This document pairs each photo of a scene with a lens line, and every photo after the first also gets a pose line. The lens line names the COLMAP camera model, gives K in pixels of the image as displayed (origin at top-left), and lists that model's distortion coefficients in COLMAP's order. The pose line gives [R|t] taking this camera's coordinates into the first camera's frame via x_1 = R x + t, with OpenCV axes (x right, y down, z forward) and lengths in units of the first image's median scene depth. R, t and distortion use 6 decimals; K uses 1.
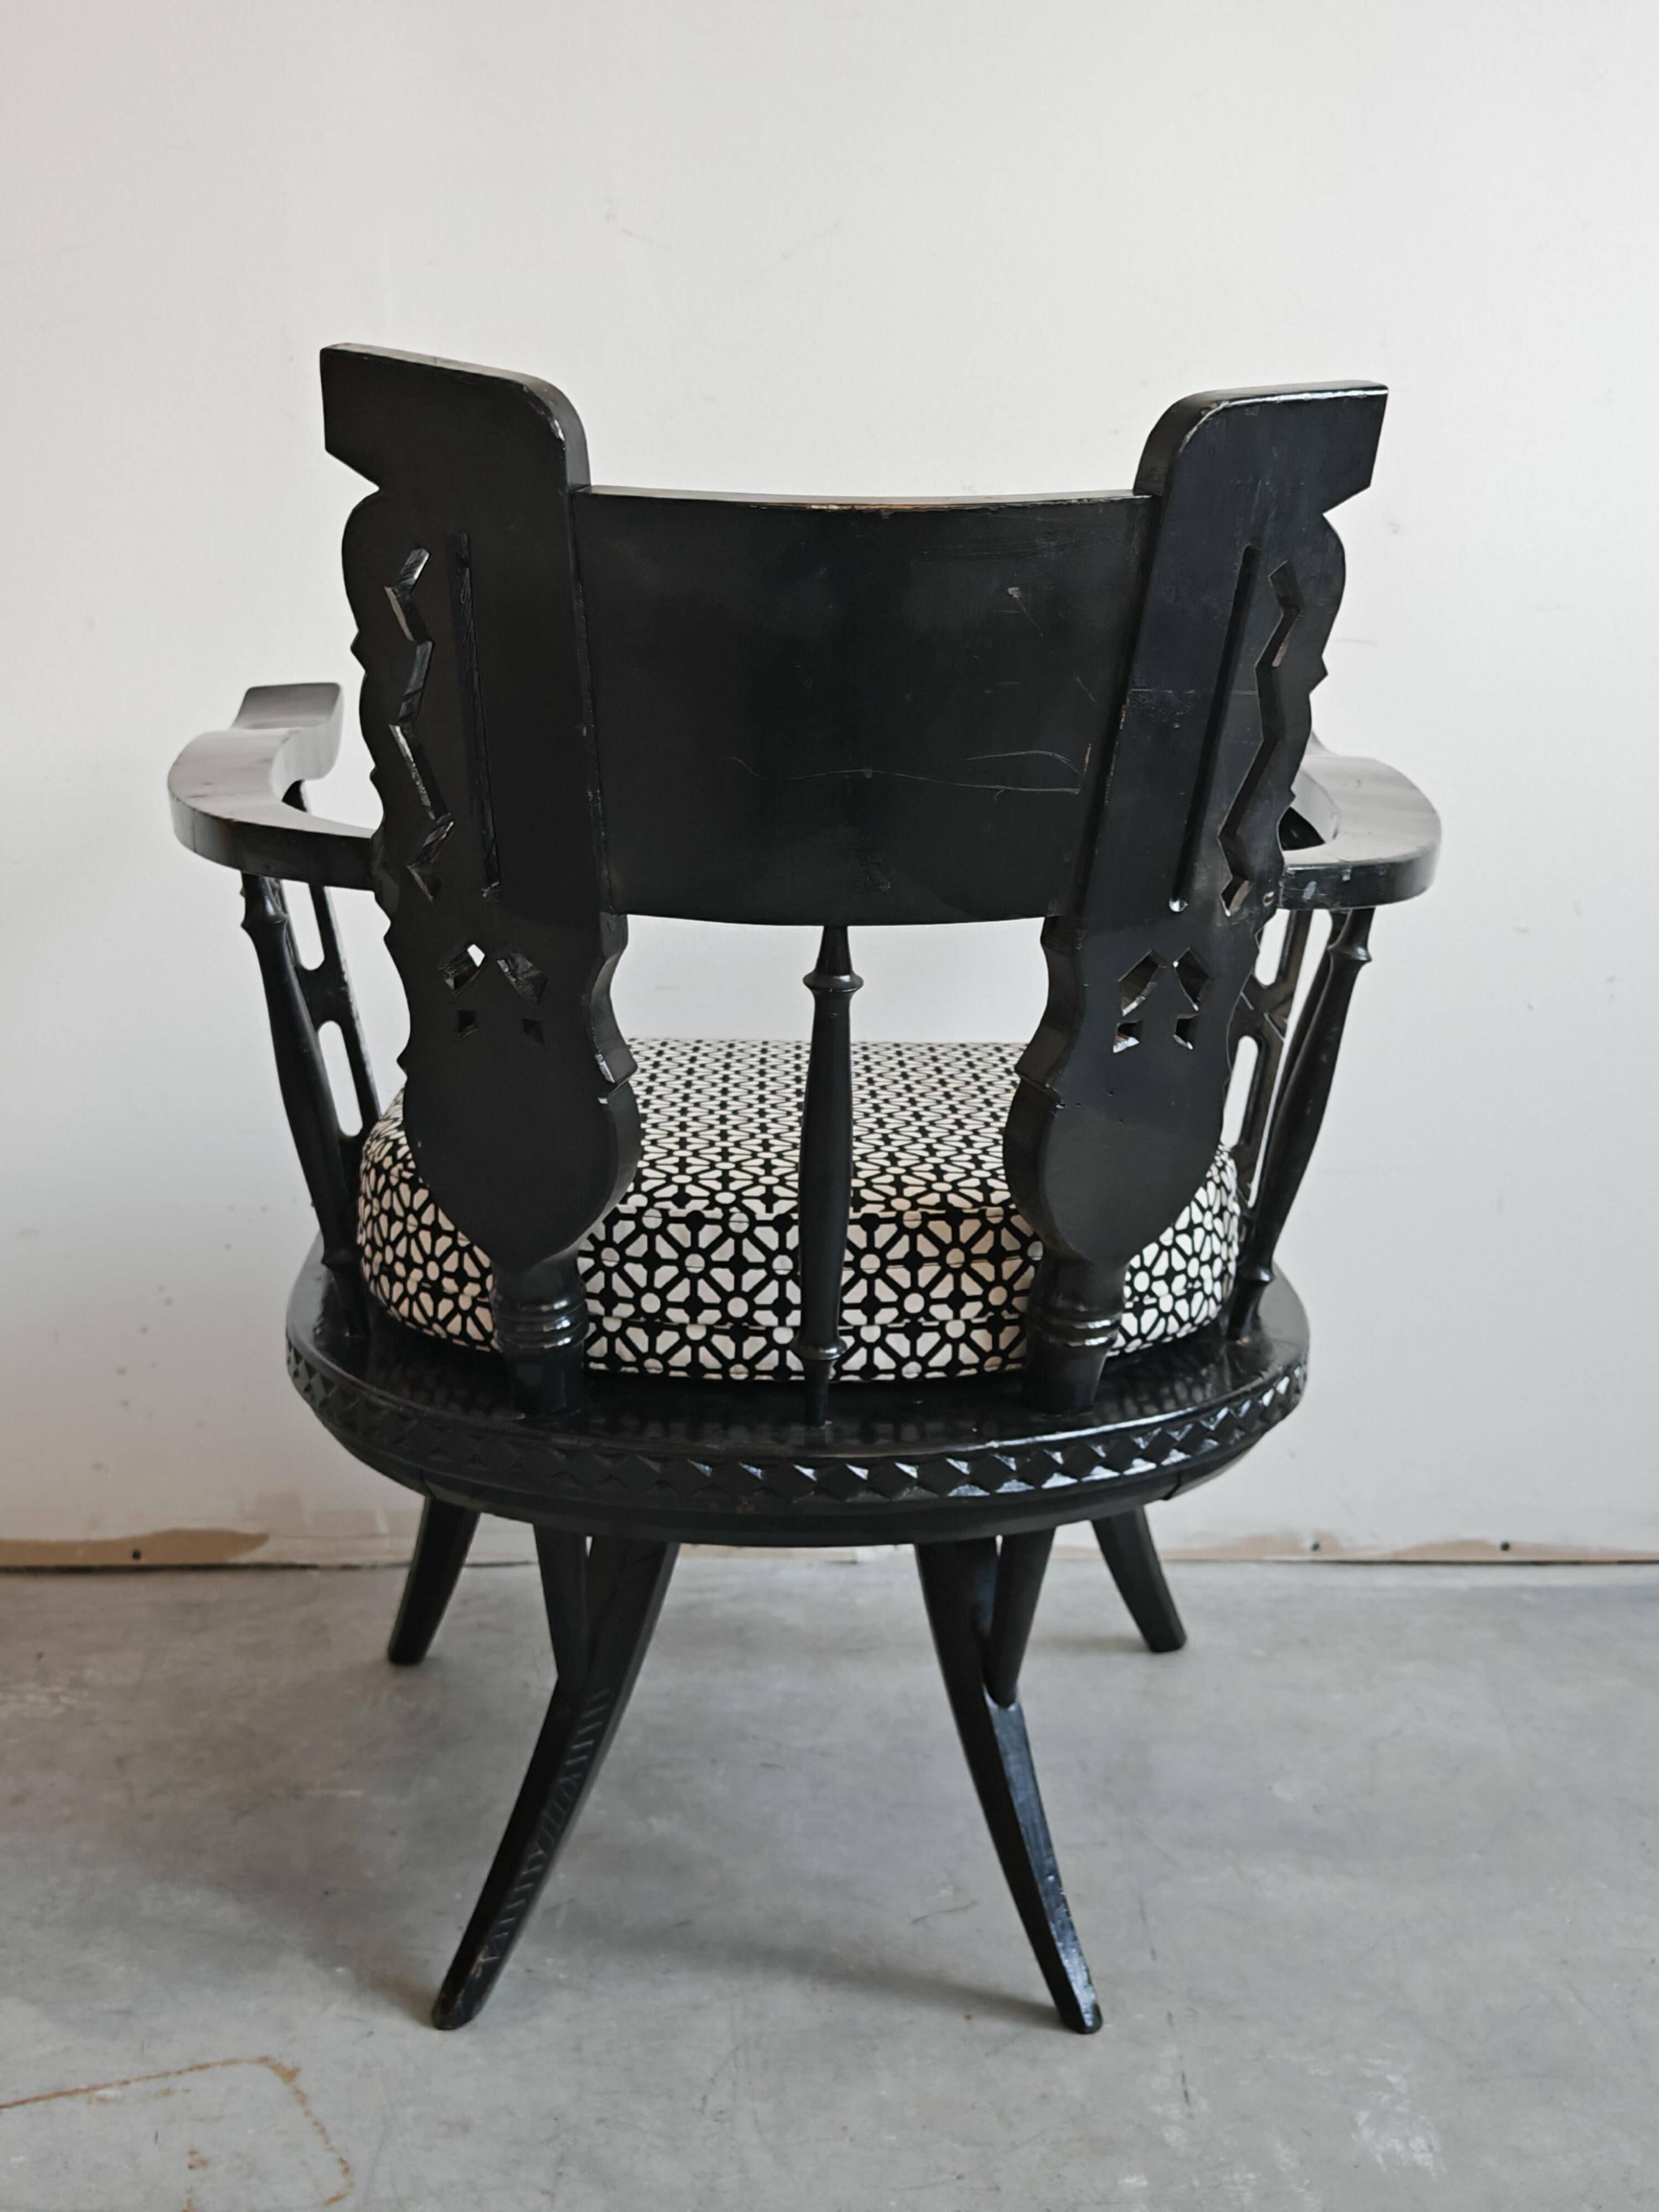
lens RADIAL K [[2556.3, 0, 801.9], [0, 2556.3, 1080.2], [0, 0, 1]] dist [-0.026188, 0.000000]
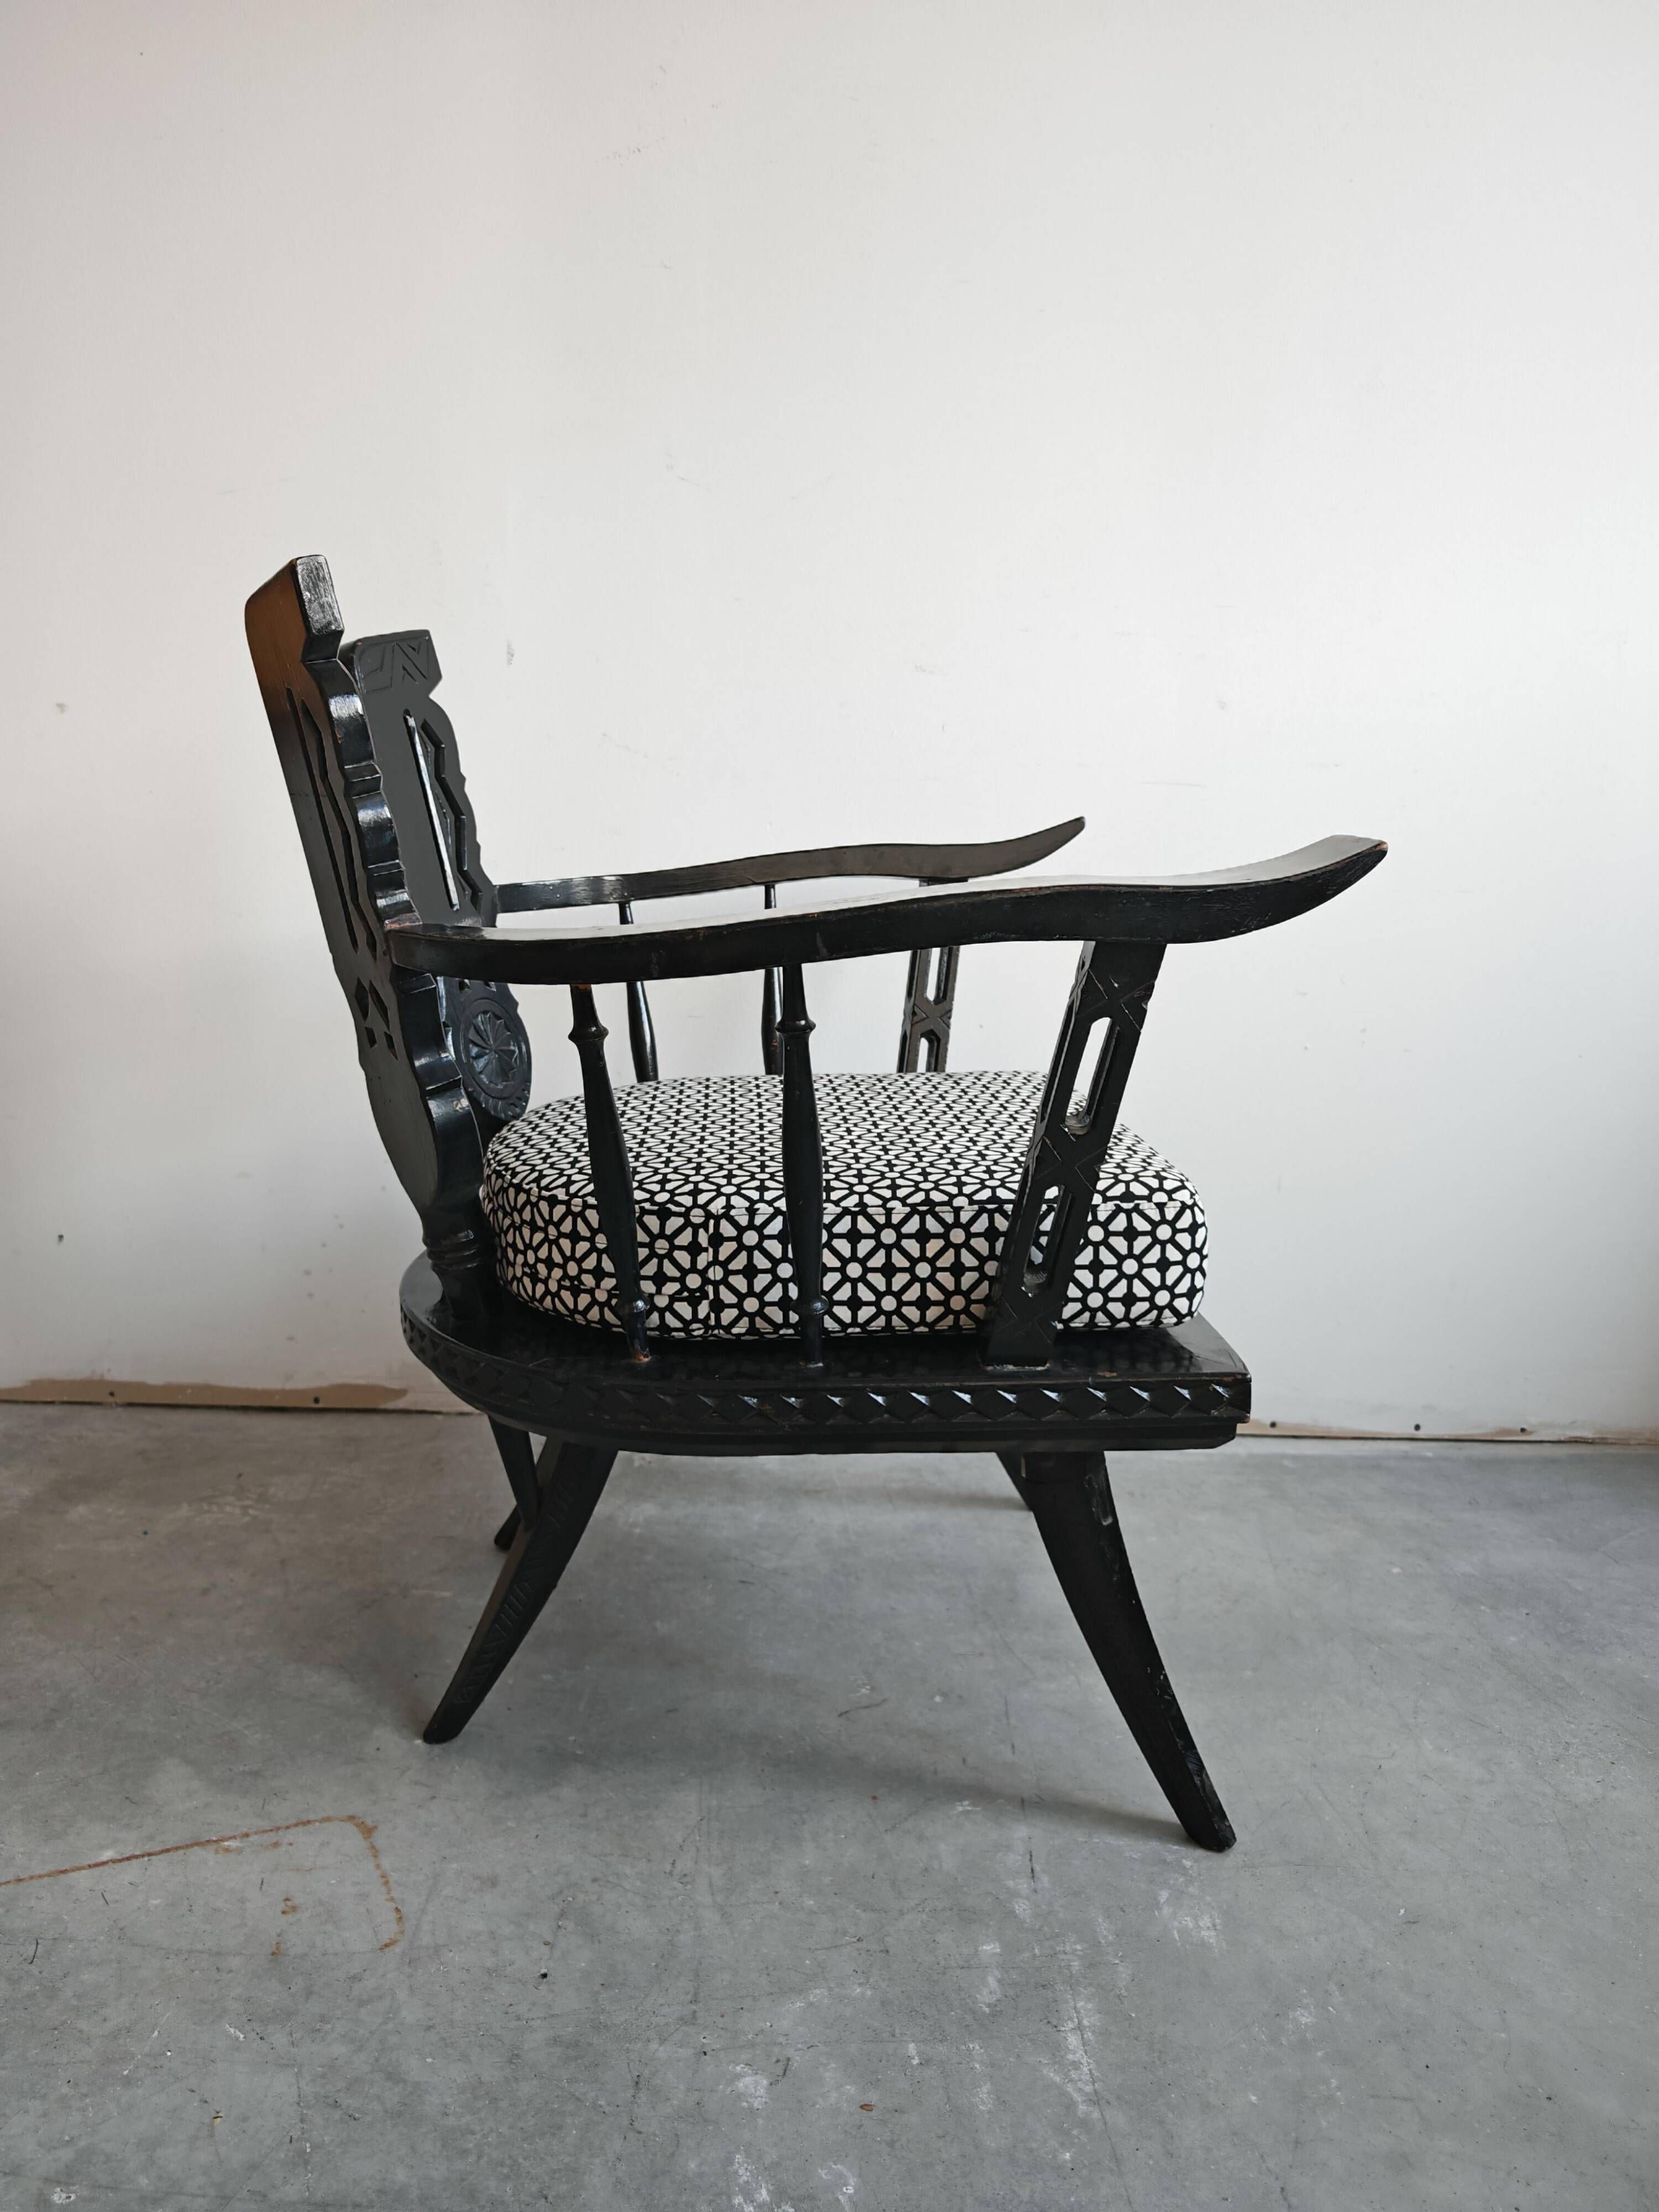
lens RADIAL K [[1627.5, 0, 803.6], [0, 1627.5, 1084.4], [0, 0, 1]] dist [-0.029755, 0.022300]
pose [[0.999506, 0.030146, -0.008869, 0.024083], [-0.029950, 0.999320, 0.021527, -0.029967], [0.009512, -0.021251, 0.999729, 0.146478]]
